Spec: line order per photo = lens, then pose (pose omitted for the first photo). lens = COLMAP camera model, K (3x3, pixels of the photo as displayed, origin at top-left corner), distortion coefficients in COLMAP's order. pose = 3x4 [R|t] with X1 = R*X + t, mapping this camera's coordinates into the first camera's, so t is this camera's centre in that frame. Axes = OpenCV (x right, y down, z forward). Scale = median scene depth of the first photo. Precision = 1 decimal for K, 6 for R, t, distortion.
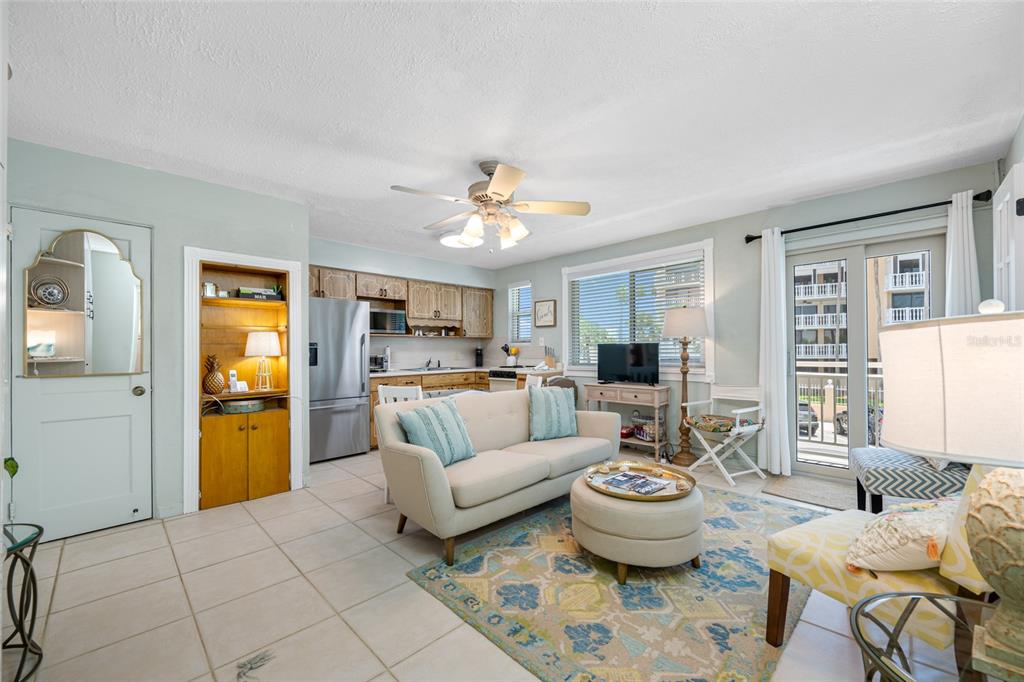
lens RADIAL K [[408.7, 0, 515.9], [0, 408.7, 340.1], [0, 0, 1]] dist [-0.000337, -0.000006]
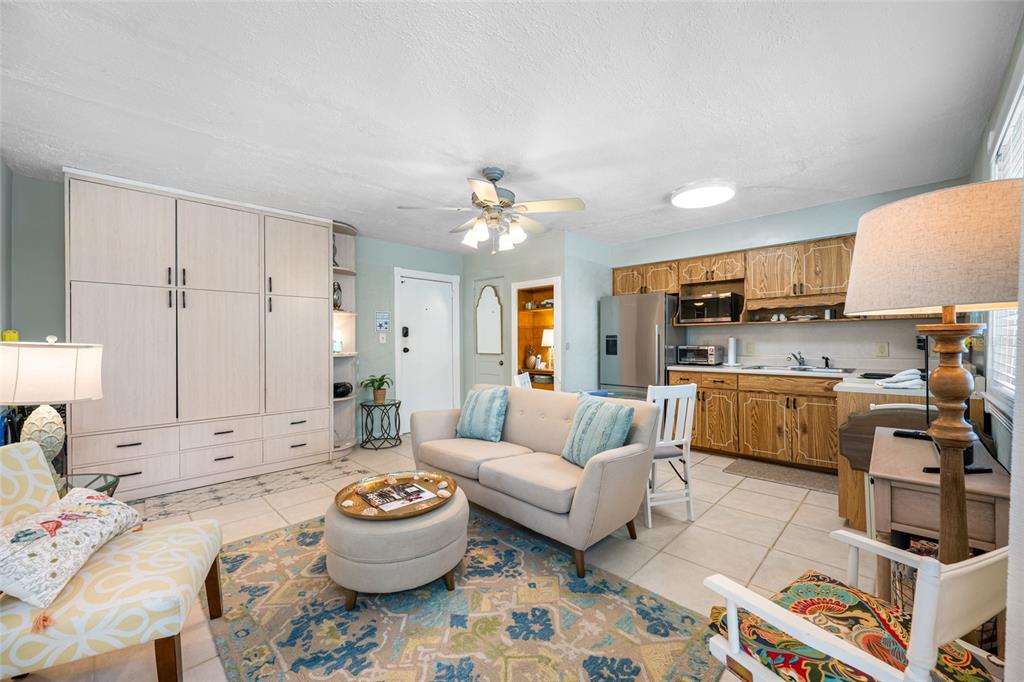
lens RADIAL K [[414.6, 0, 509.3], [0, 414.6, 341.4], [0, 0, 1]] dist [-0.002624, -0.000396]
pose [[0.002595, 0.012726, -0.999916, 0.544604], [0.033335, 0.999362, 0.012806, -0.000589], [0.999441, -0.033365, 0.002169, 0.562546]]
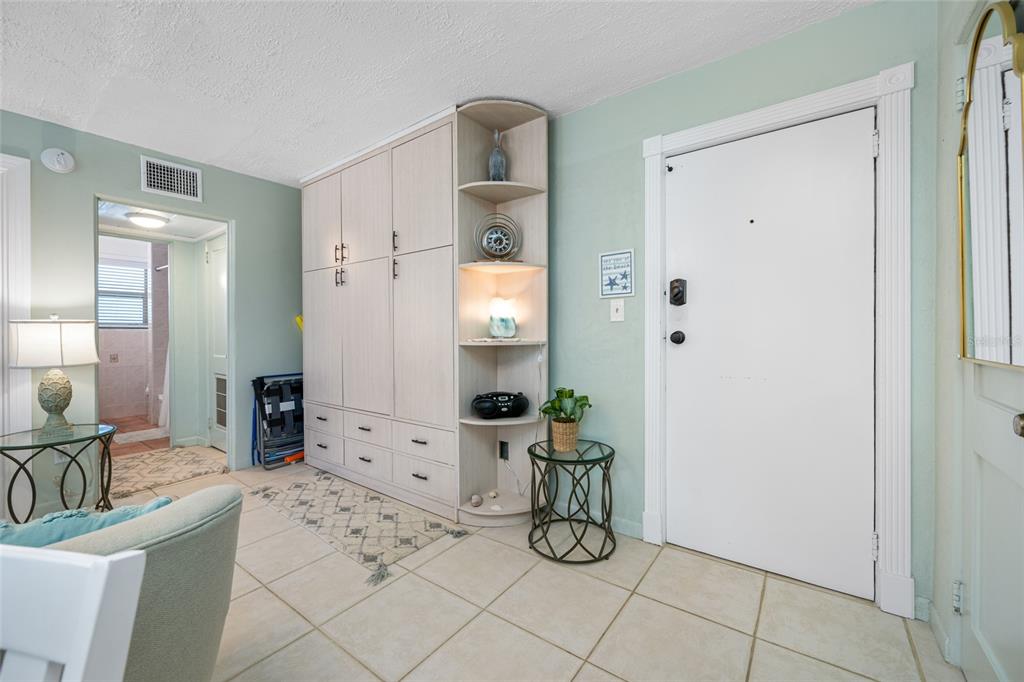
lens RADIAL K [[401.1, 0, 516.3], [0, 401.1, 334.1], [0, 0, 1]] dist [-0.001612, -0.003523]
pose [[-0.986598, 0.014373, -0.162535, -0.256367], [0.018959, 0.999464, -0.026702, 0.029382], [0.162064, -0.029425, -0.986341, 0.670437]]
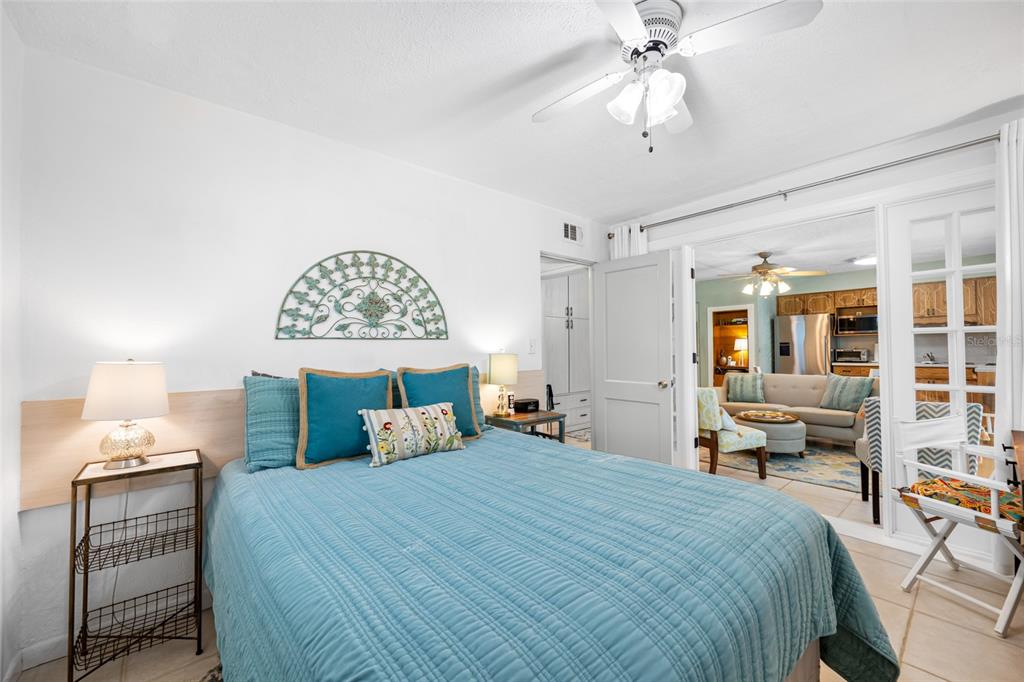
lens RADIAL K [[406.0, 0, 516.5], [0, 406.0, 350.6], [0, 0, 1]] dist [0.000692, -0.000017]
pose [[-0.058036, 0.014800, -0.998205, 1.018164], [0.041091, 0.999078, 0.012424, -0.021794], [0.997469, -0.040296, -0.058590, -0.023931]]
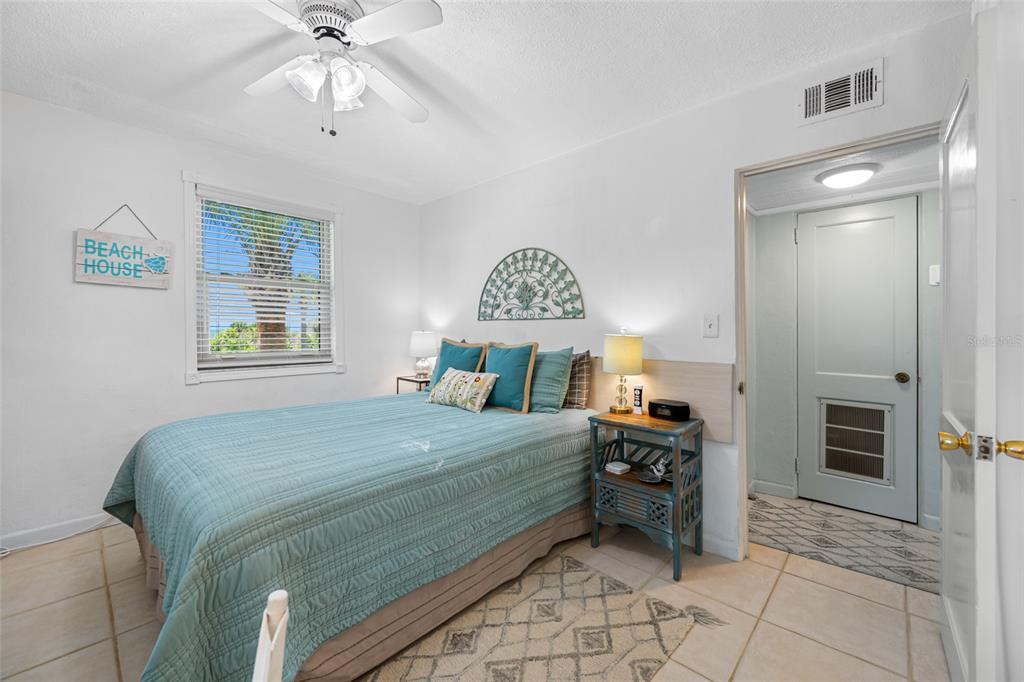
lens RADIAL K [[401.4, 0, 513.0], [0, 401.4, 350.4], [0, 0, 1]] dist [-0.008424, 0.000088]
pose [[-0.998532, 0.006089, -0.053828, 0.608941], [0.004762, 0.999683, 0.024740, -0.006107], [0.053962, 0.024447, -0.998244, 0.359295]]
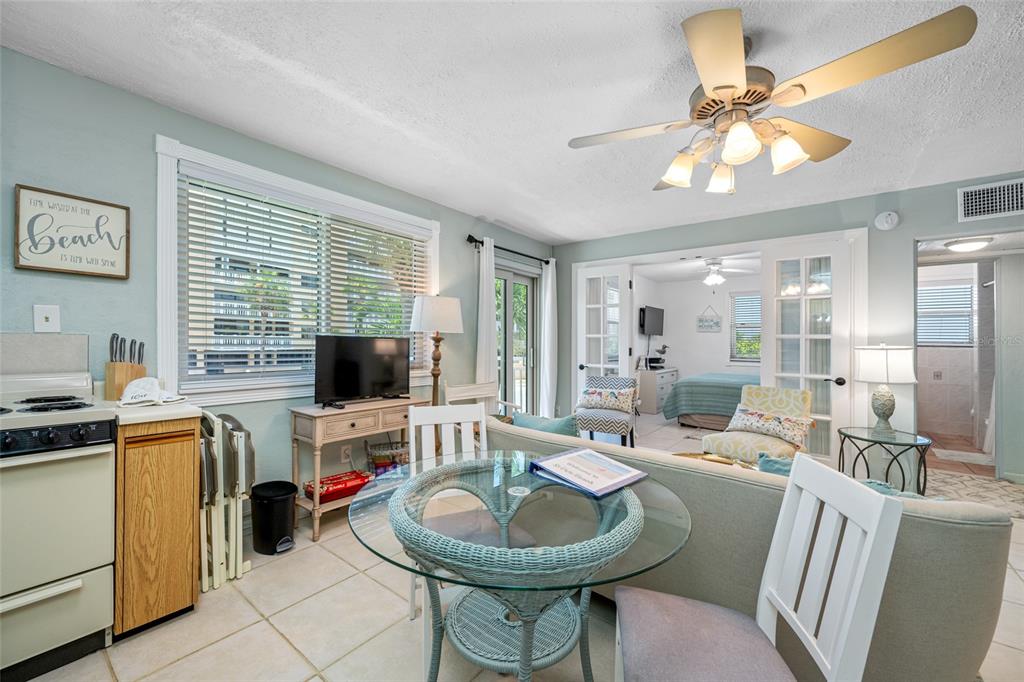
lens RADIAL K [[408.7, 0, 515.9], [0, 408.7, 340.1], [0, 0, 1]] dist [-0.000337, -0.000006]
pose [[-0.133508, 0.014391, 0.990943, -0.335554], [-0.038131, 0.999080, -0.019647, 0.014550], [-0.990314, -0.040409, -0.132836, 0.755078]]
